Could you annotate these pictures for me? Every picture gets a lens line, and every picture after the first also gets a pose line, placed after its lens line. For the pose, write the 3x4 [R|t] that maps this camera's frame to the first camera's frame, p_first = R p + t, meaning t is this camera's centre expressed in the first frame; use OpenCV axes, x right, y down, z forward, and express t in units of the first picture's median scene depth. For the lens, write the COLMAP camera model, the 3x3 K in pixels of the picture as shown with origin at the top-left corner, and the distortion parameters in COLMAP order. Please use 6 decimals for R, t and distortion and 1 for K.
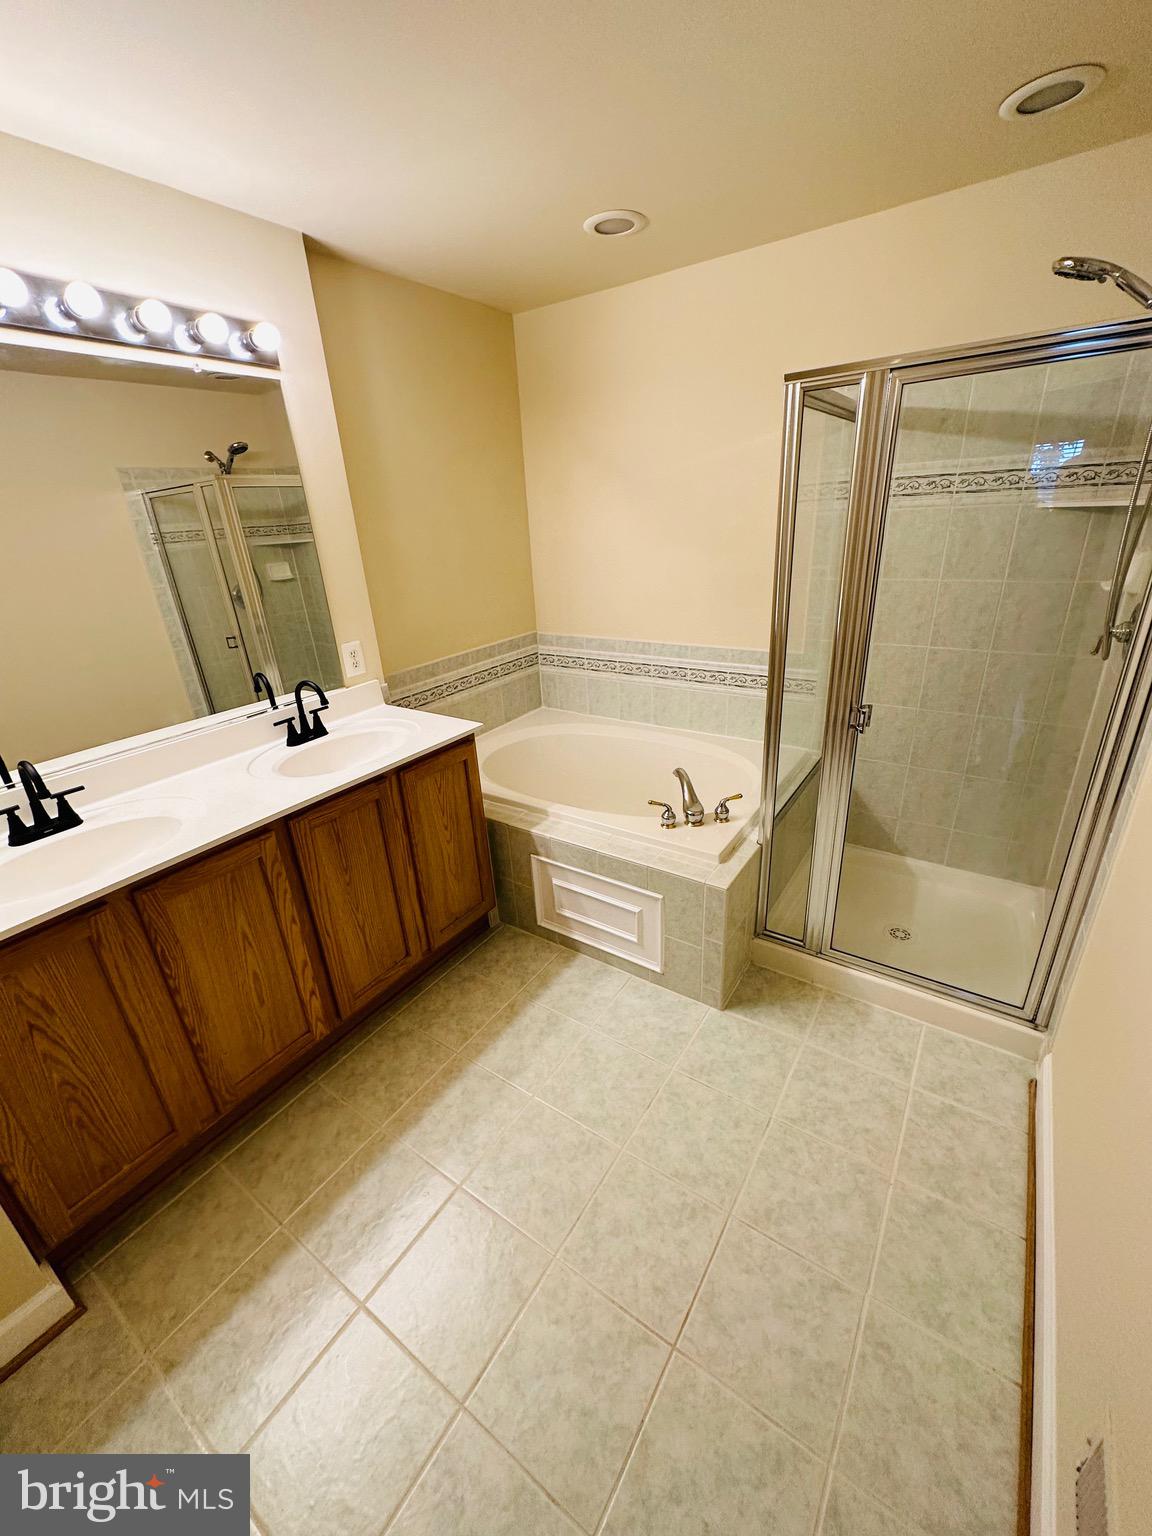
lens RADIAL K [[613.7, 0, 577.8], [0, 613.7, 772.6], [0, 0, 1]] dist [-0.001747, 0.000429]
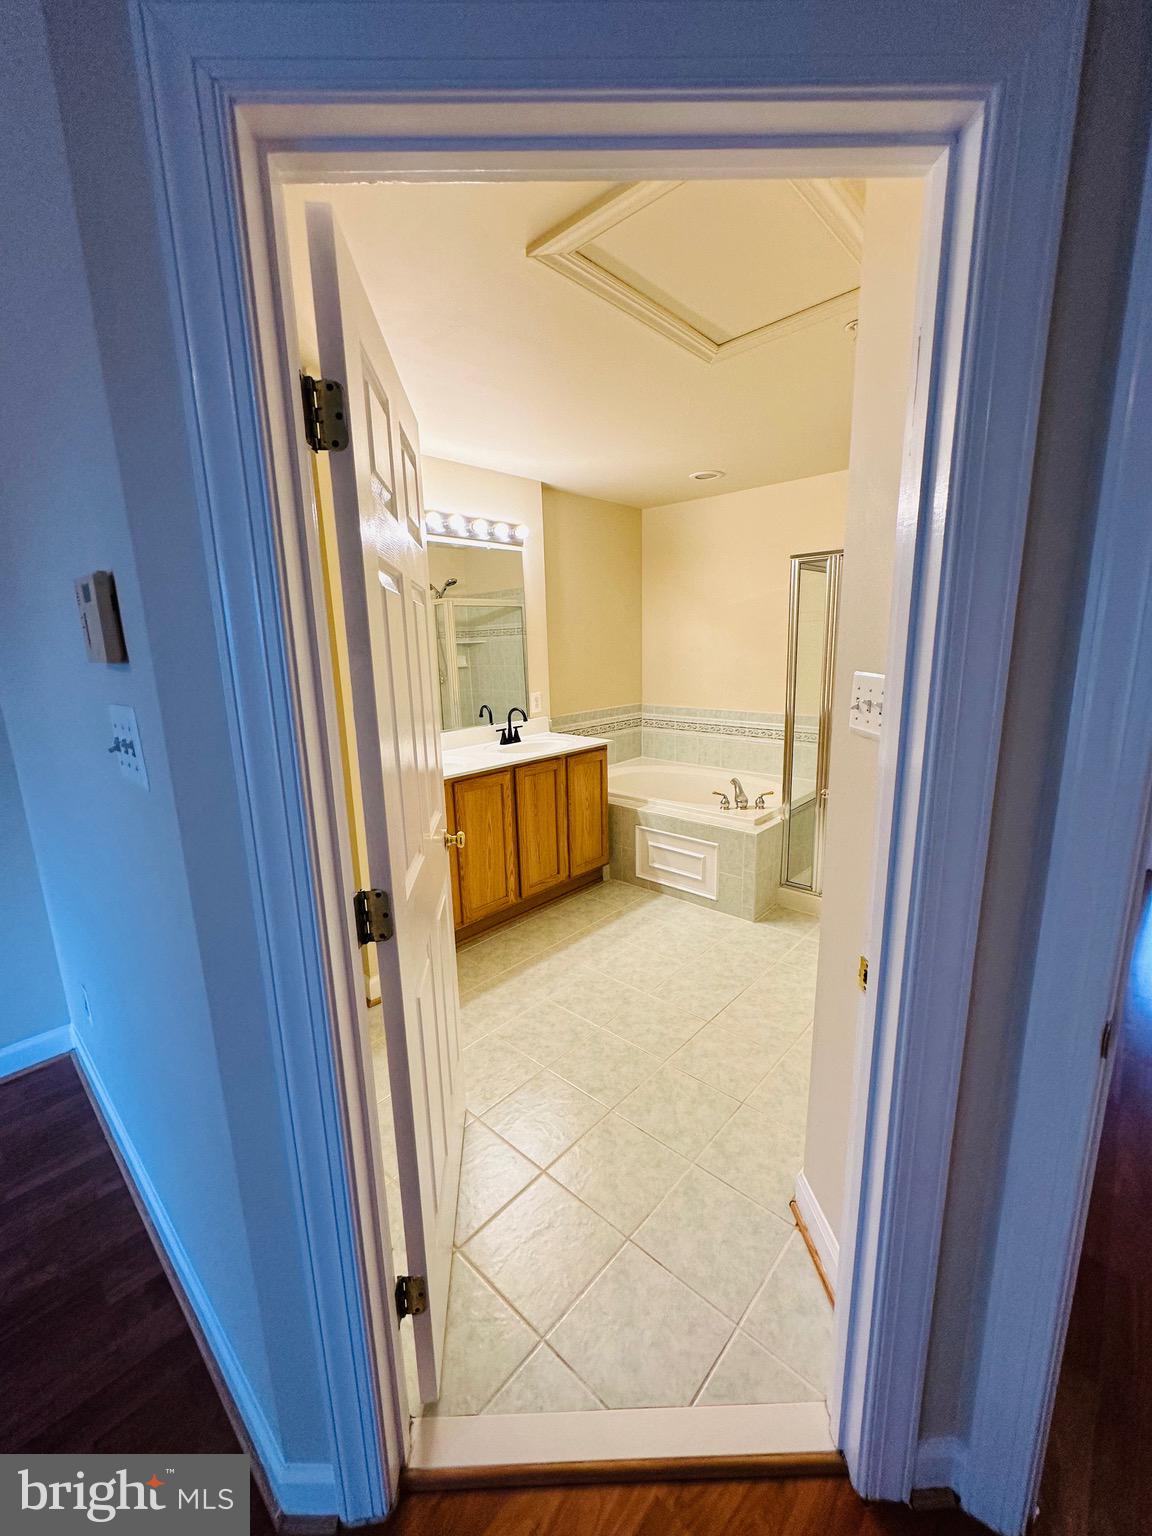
lens RADIAL K [[613.7, 0, 575.5], [0, 613.7, 772.7], [0, 0, 1]] dist [-0.001747, 0.000429]
pose [[0.988941, 0.057457, -0.136731, -0.023817], [-0.081571, 0.980664, -0.177889, 0.325568], [0.123866, 0.187075, 0.974505, -0.644660]]
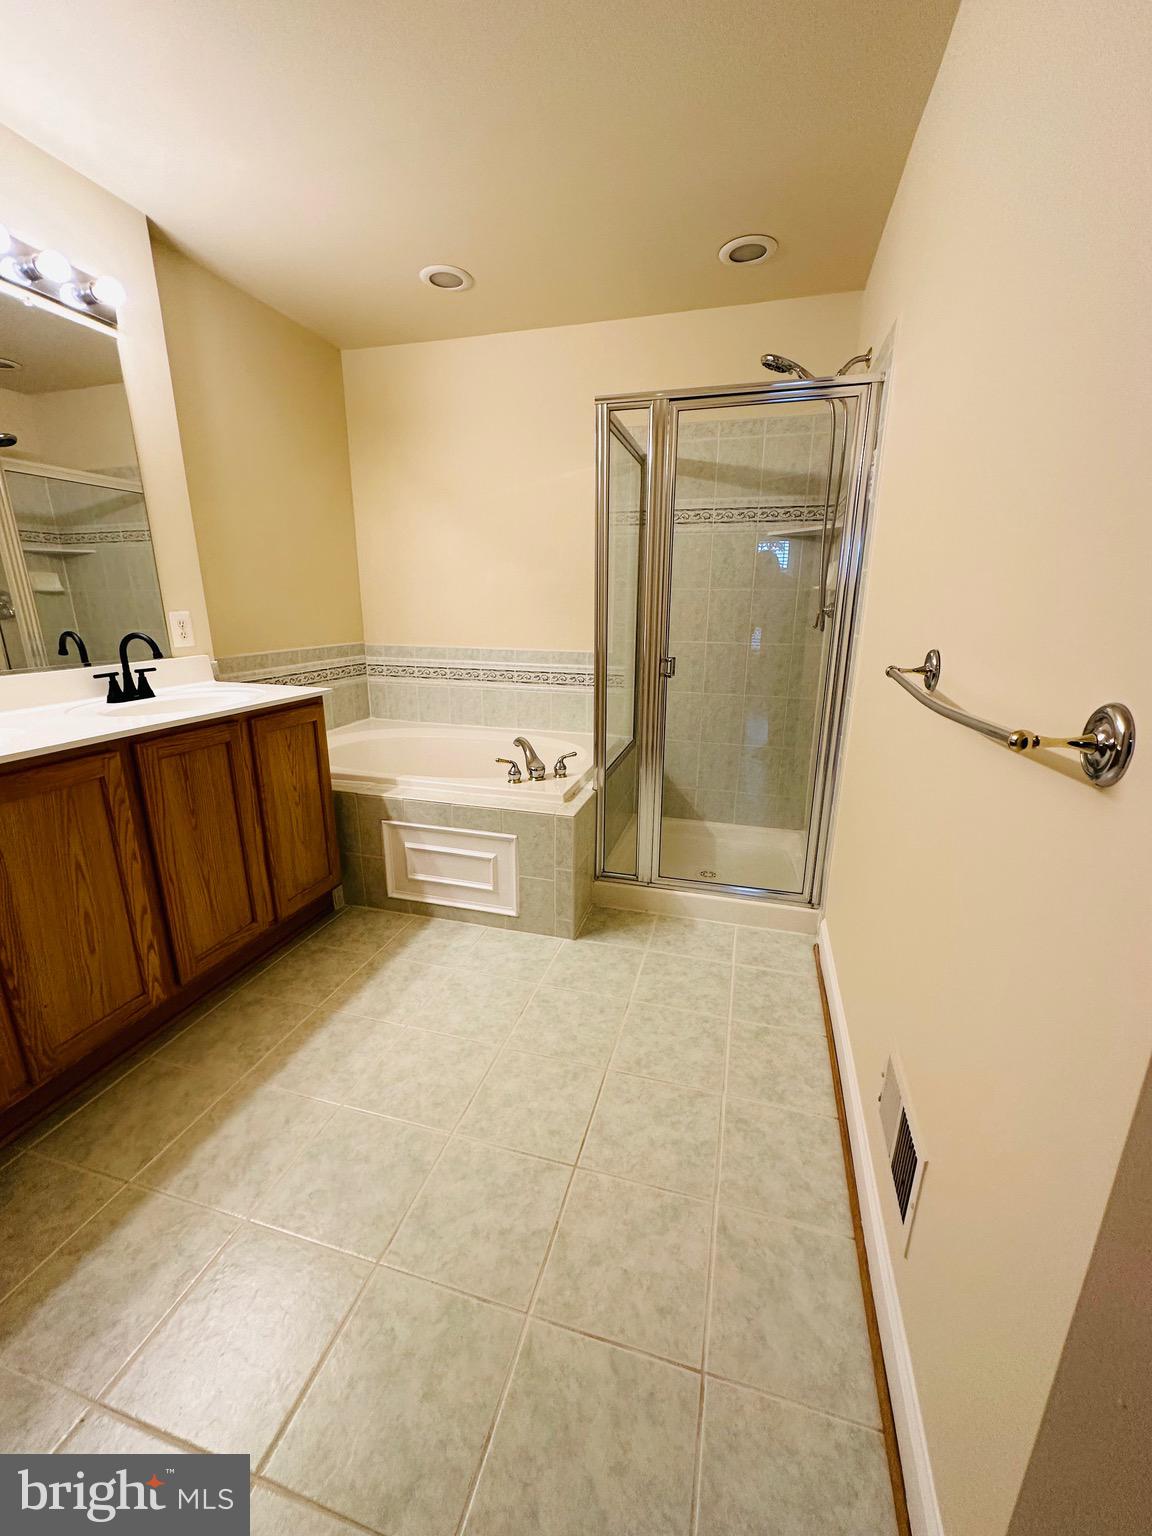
lens RADIAL K [[613.7, 0, 579.3], [0, 613.7, 771.1], [0, 0, 1]] dist [-0.001747, 0.000429]
pose [[0.946724, -0.026202, 0.320979, -0.100578], [0.070330, 0.989449, -0.126666, 0.226522], [-0.314274, 0.142493, 0.938578, -0.076081]]
